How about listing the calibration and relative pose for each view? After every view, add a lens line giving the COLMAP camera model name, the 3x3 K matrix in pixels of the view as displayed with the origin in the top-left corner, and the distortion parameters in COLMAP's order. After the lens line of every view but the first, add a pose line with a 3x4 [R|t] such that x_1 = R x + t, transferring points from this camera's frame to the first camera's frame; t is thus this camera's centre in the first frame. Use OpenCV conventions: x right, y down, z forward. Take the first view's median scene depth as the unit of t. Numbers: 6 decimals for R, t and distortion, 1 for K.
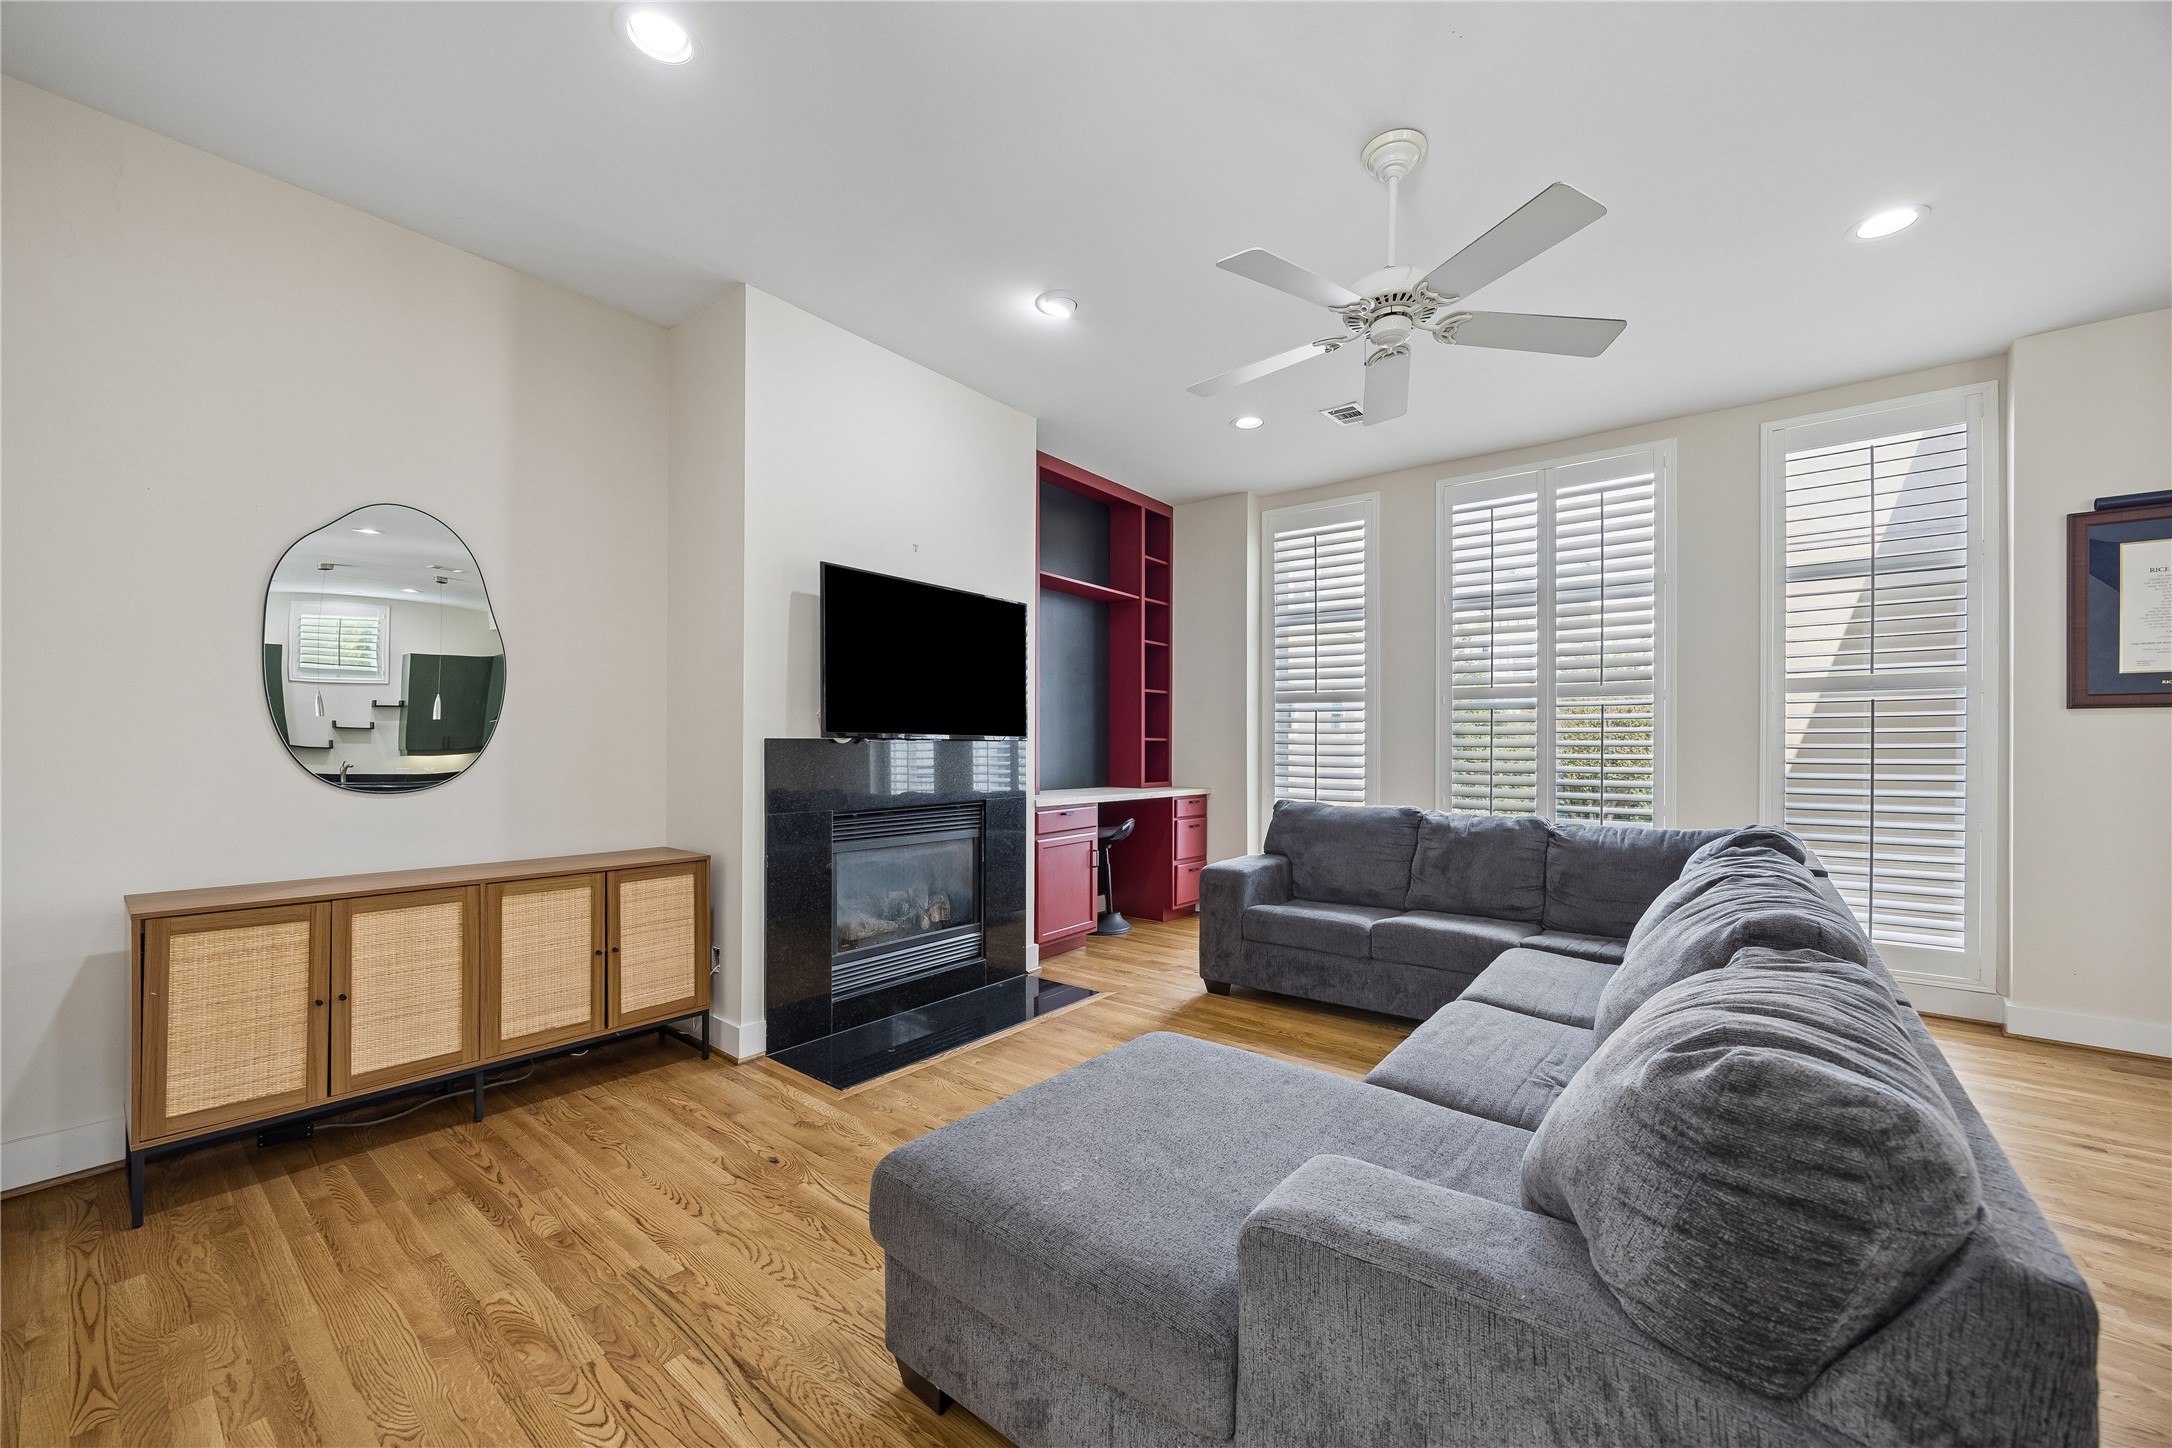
lens RADIAL K [[839.9, 0, 1087.2], [0, 839.9, 730.5], [0, 0, 1]] dist [-0.000734, -0.000043]
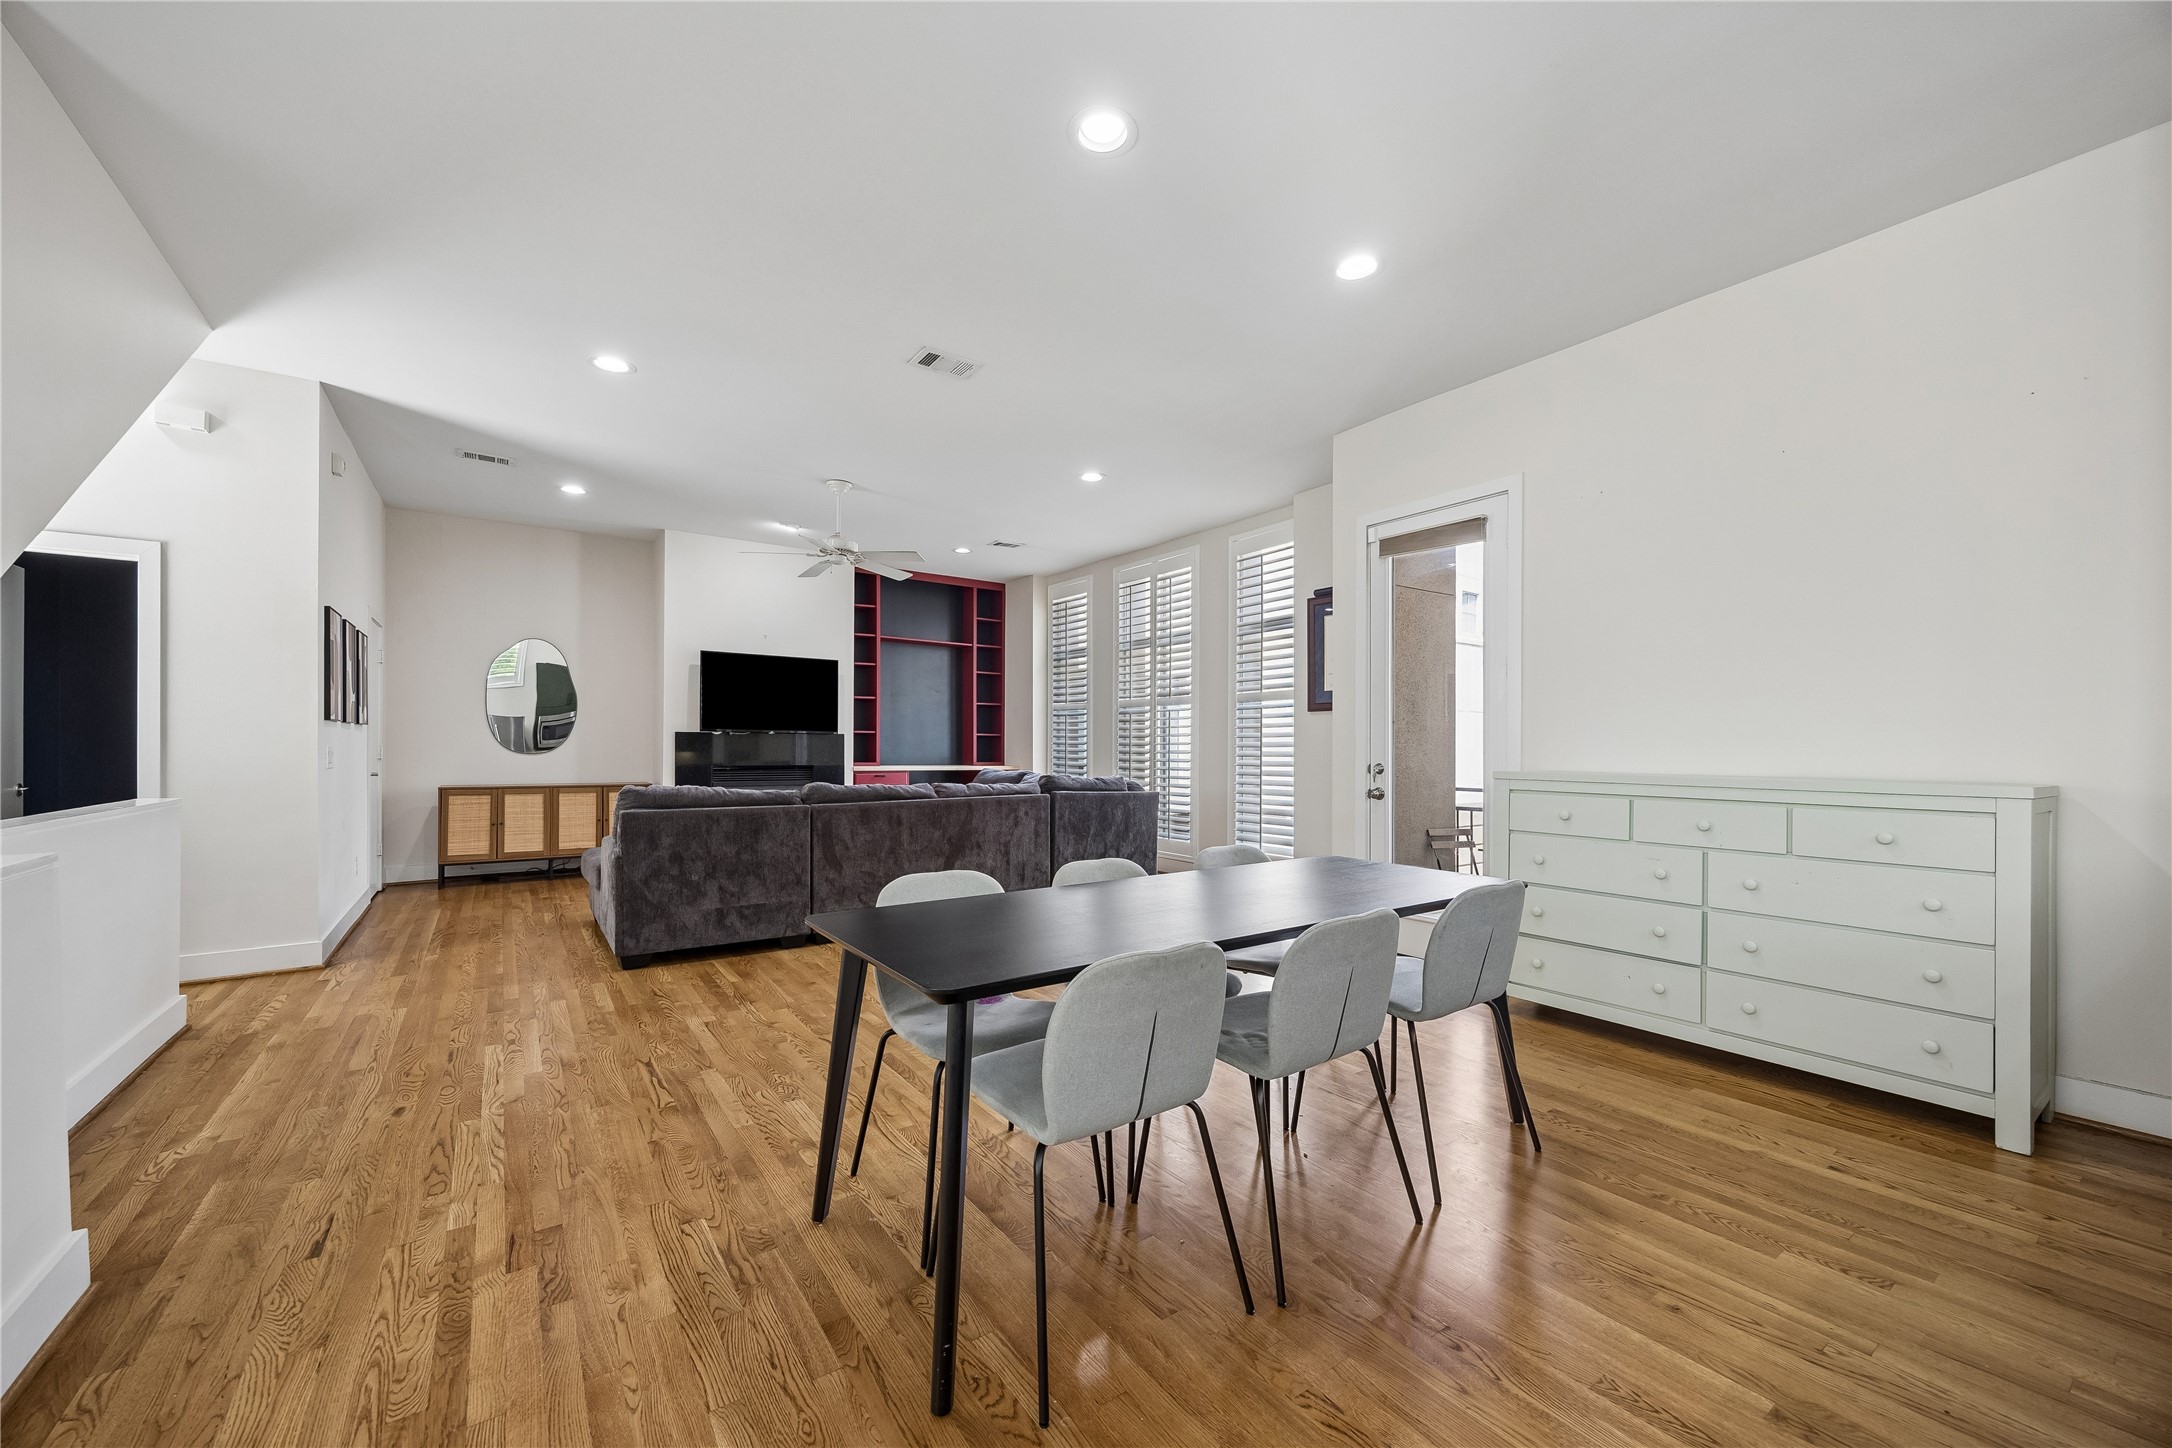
lens RADIAL K [[839.9, 0, 1083.9], [0, 839.9, 737.6], [0, 0, 1]] dist [-0.000734, -0.000043]
pose [[0.959210, -0.002395, -0.282685, 1.520920], [0.003426, 0.999989, 0.003150, 0.024563], [0.282674, -0.003990, 0.959208, -0.975200]]
